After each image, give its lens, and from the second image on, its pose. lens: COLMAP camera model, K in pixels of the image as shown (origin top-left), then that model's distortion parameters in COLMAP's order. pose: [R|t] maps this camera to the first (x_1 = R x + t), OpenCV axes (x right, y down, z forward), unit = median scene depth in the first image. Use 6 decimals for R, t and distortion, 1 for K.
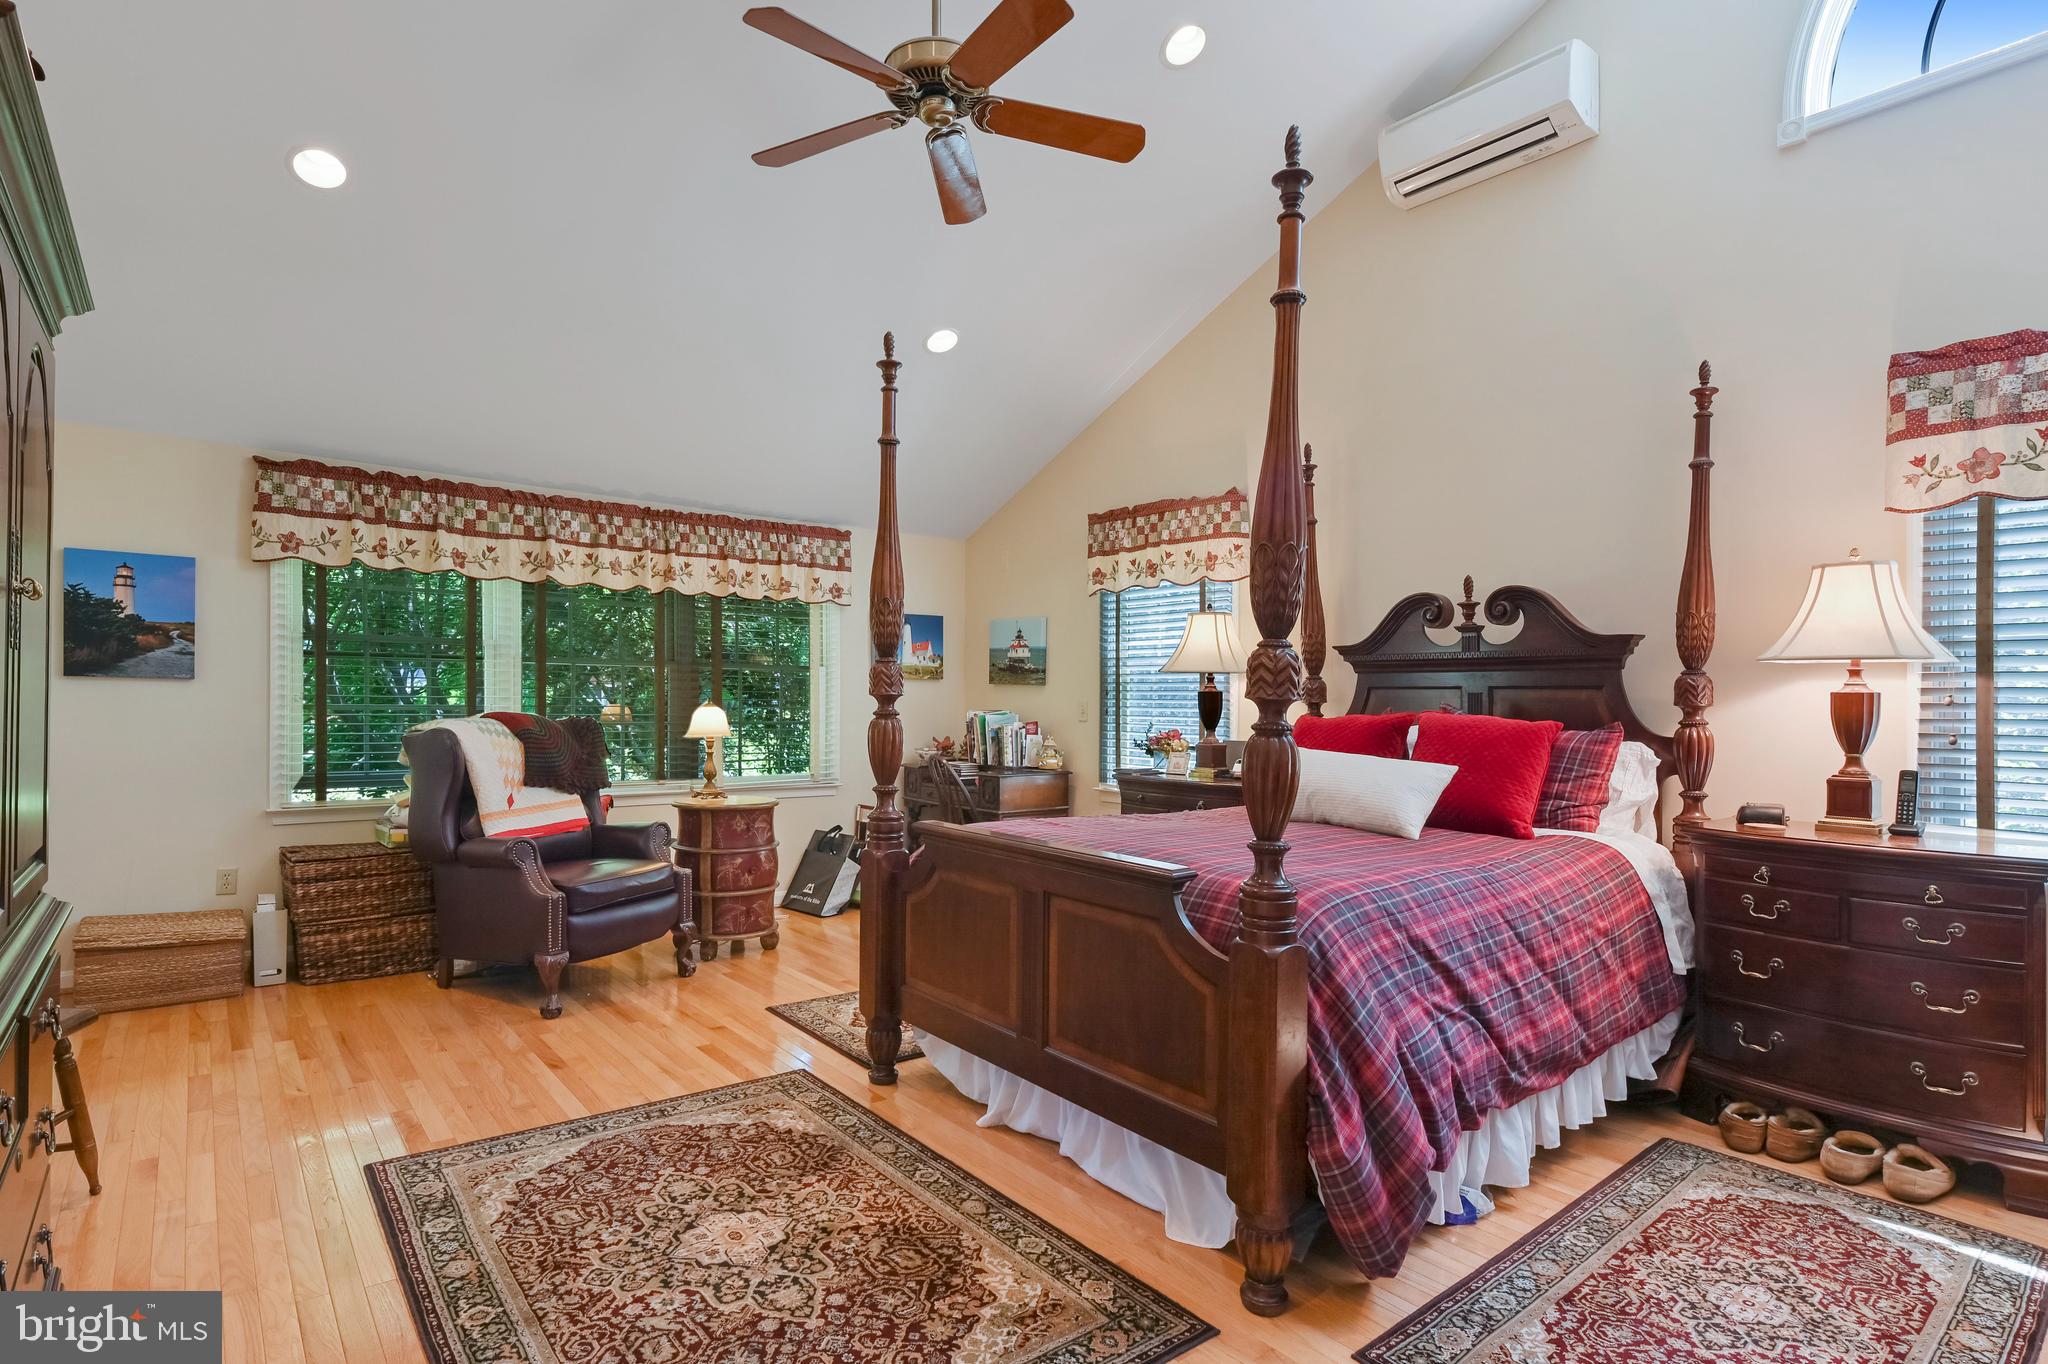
lens RADIAL K [[1023.8, 0, 1020.9], [0, 1023.8, 700.6], [0, 0, 1]] dist [0.001733, 0.000181]
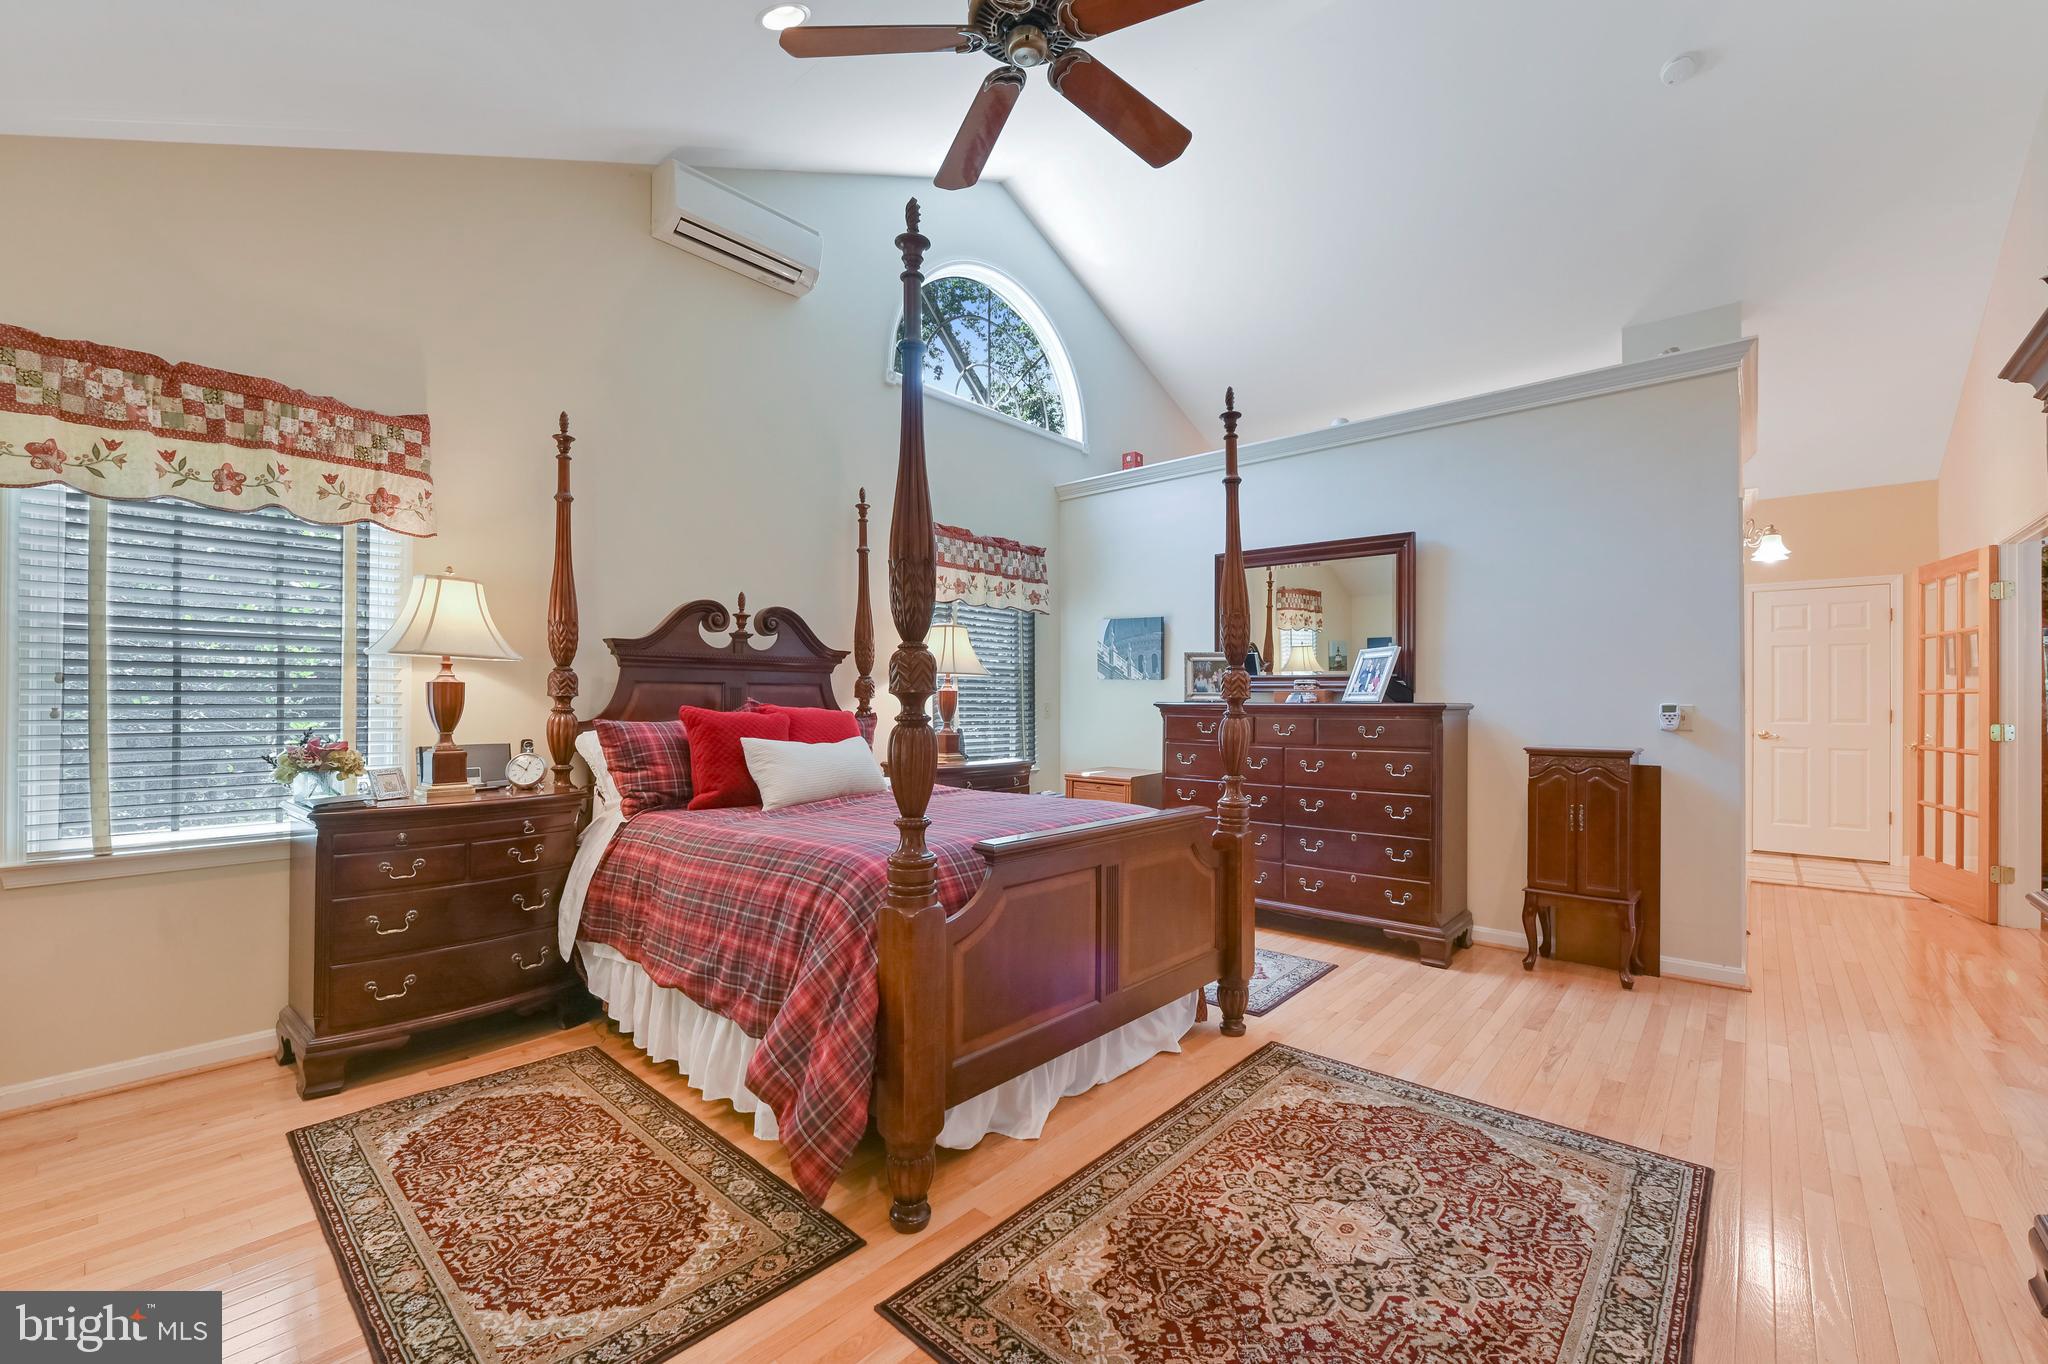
lens RADIAL K [[829.3, 0, 1016.8], [0, 829.3, 680.4], [0, 0, 1]] dist [-0.002831, -0.001495]
pose [[-0.157497, 0.010013, 0.987469, -0.885128], [-0.006037, 0.999920, -0.011102, -0.010452], [-0.987501, -0.007710, -0.157424, 1.234203]]
